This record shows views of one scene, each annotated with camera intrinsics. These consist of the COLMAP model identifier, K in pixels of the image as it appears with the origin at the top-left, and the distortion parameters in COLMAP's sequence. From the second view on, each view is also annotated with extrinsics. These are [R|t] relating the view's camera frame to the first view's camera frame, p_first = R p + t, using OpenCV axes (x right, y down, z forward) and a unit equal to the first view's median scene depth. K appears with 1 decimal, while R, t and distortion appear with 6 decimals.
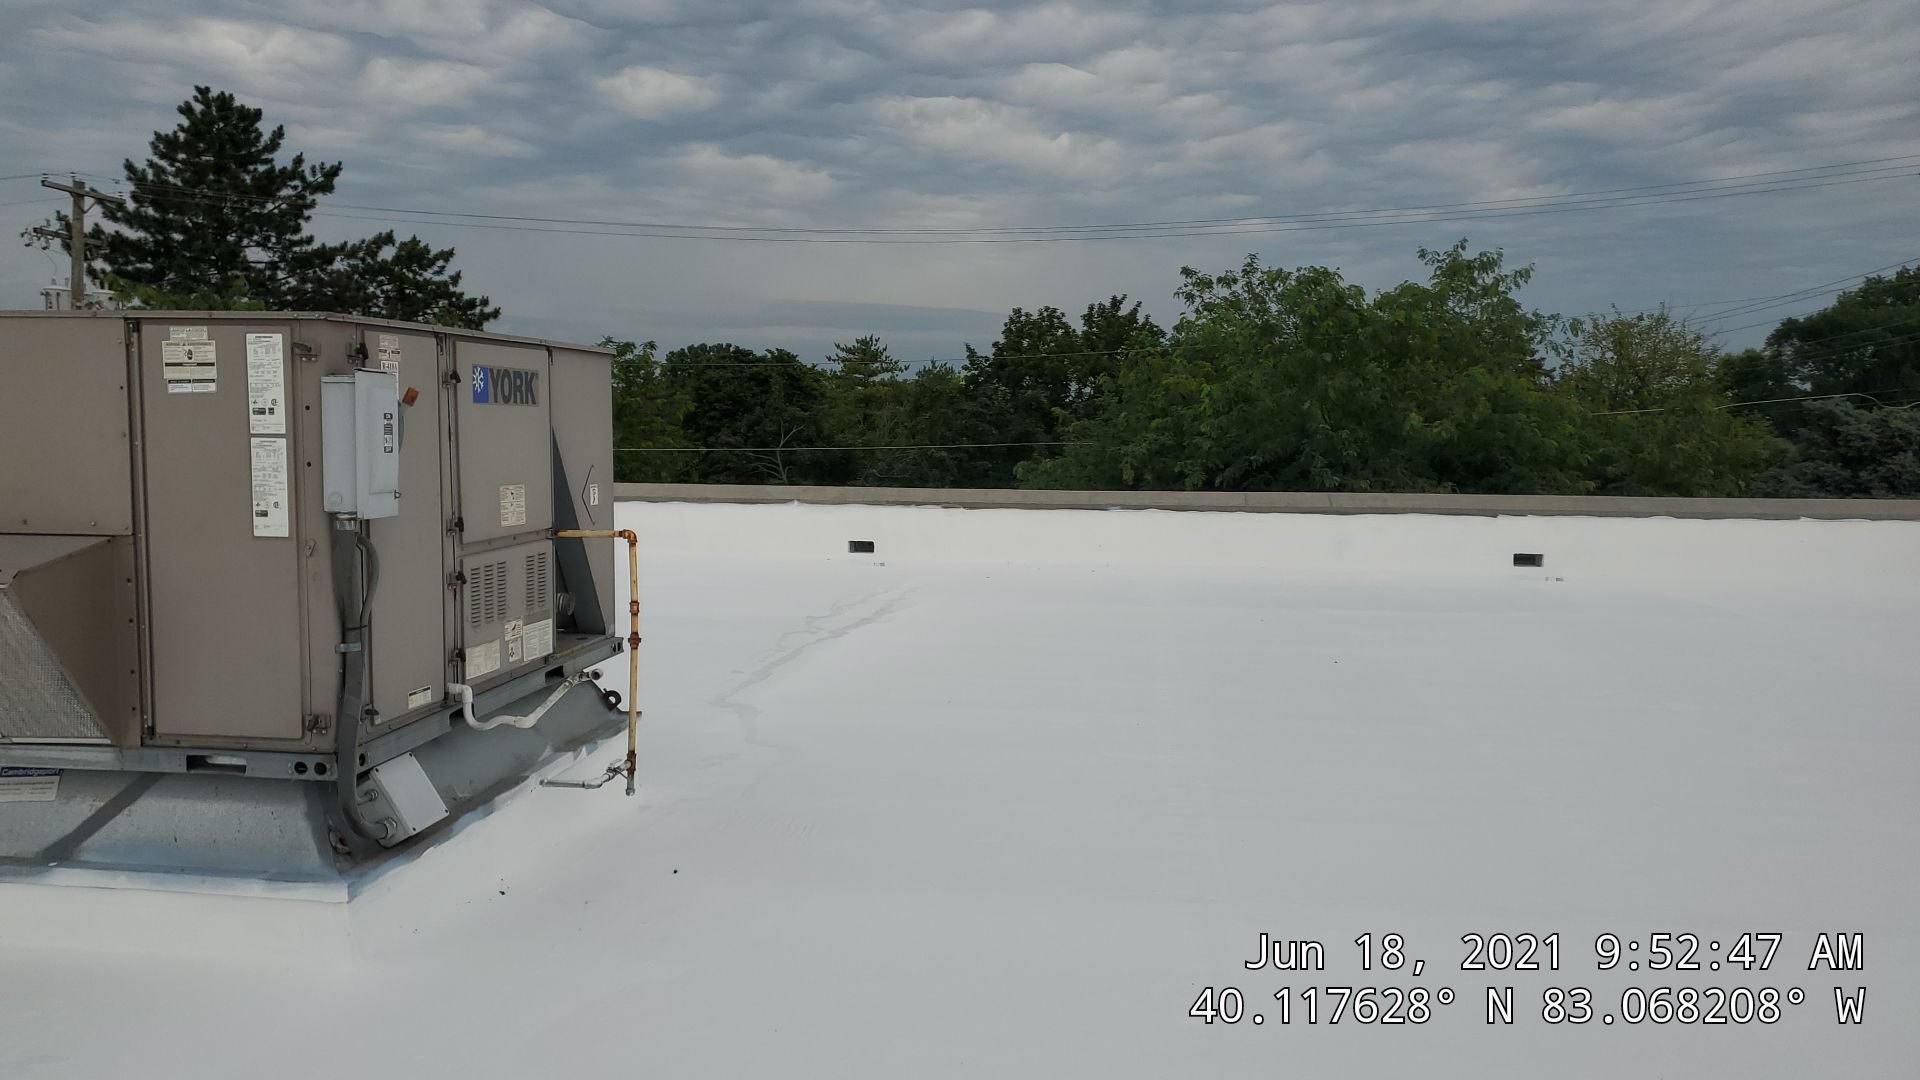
lens RADIAL K [[1510.6, 0, 949.0], [0, 1510.6, 544.5], [0, 0, 1]] dist [0.053151, -0.041670]
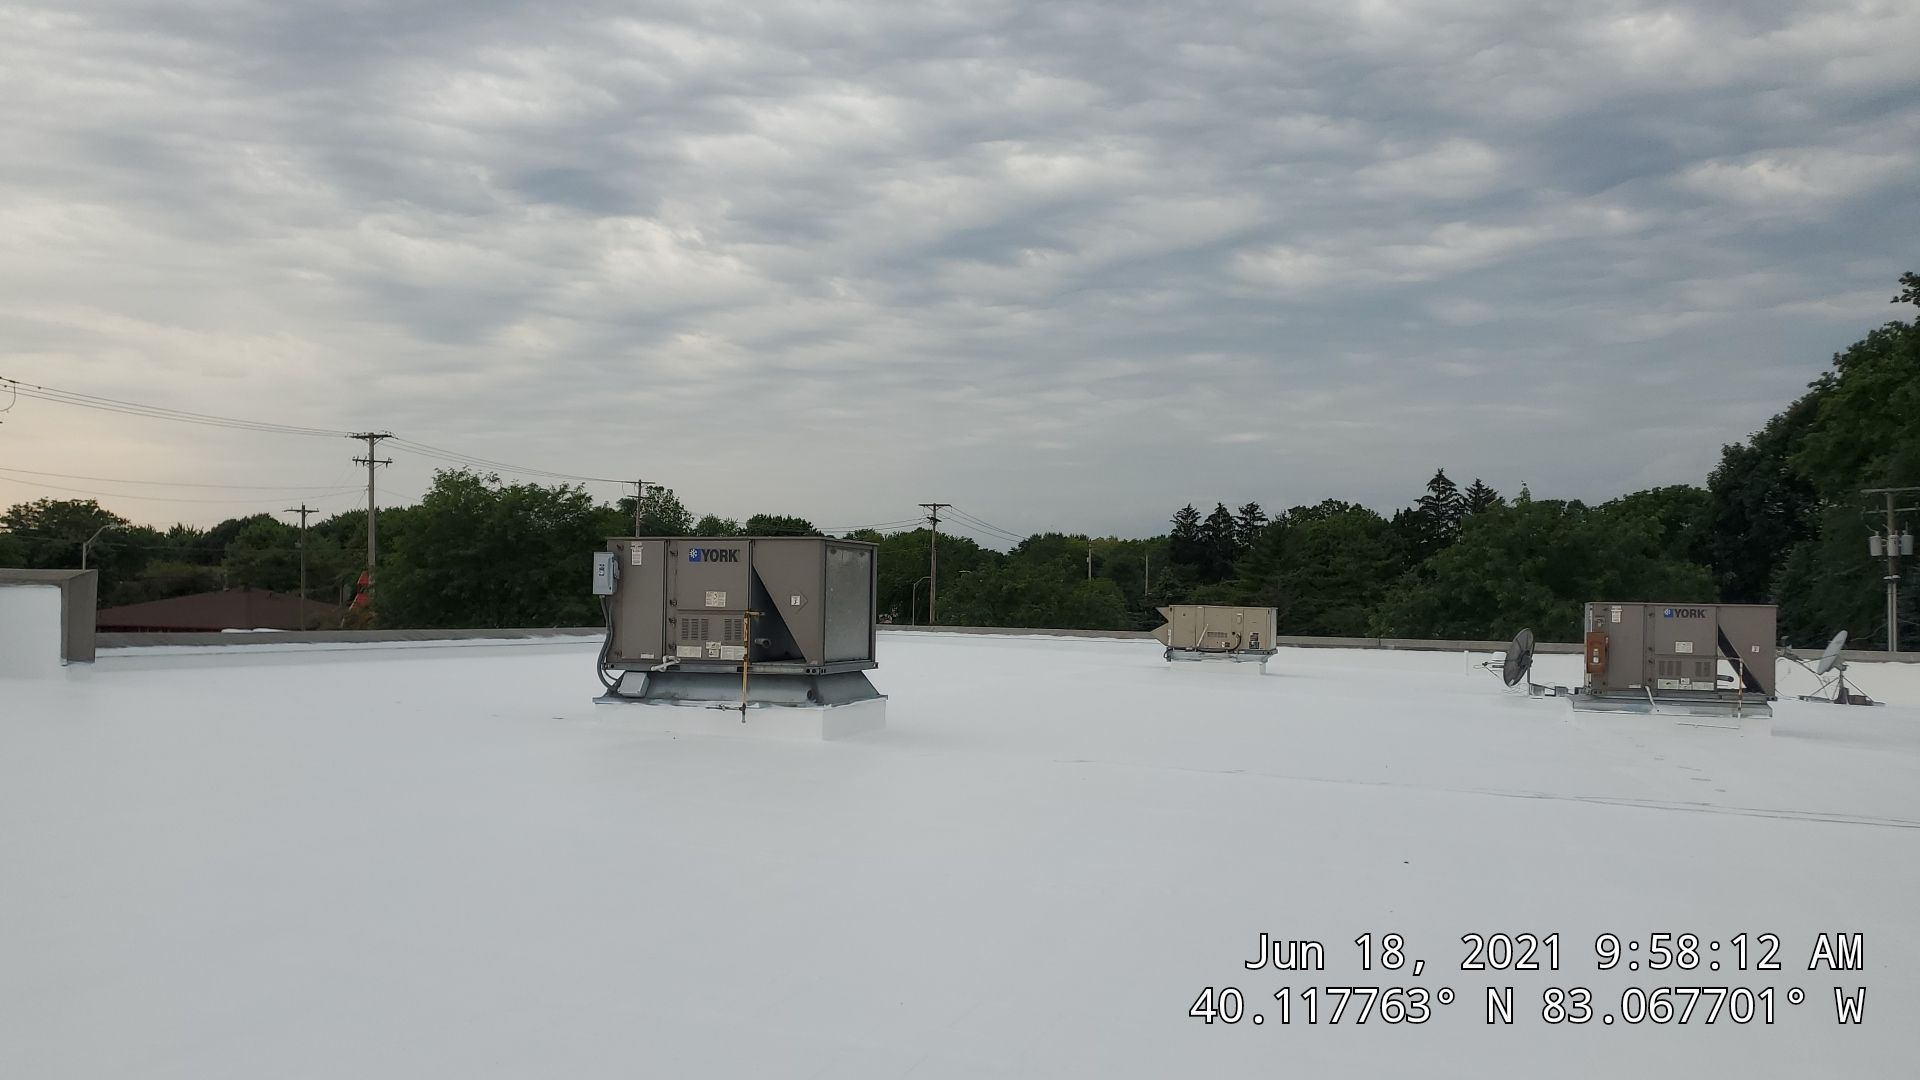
lens RADIAL K [[1510.6, 0, 934.7], [0, 1510.6, 601.7], [0, 0, 1]] dist [0.053151, -0.041670]
pose [[-0.196759, -0.016339, -0.980316, 2.289328], [-0.096614, 0.995318, 0.002803, -0.066887], [0.975680, 0.095264, -0.197417, 1.935473]]
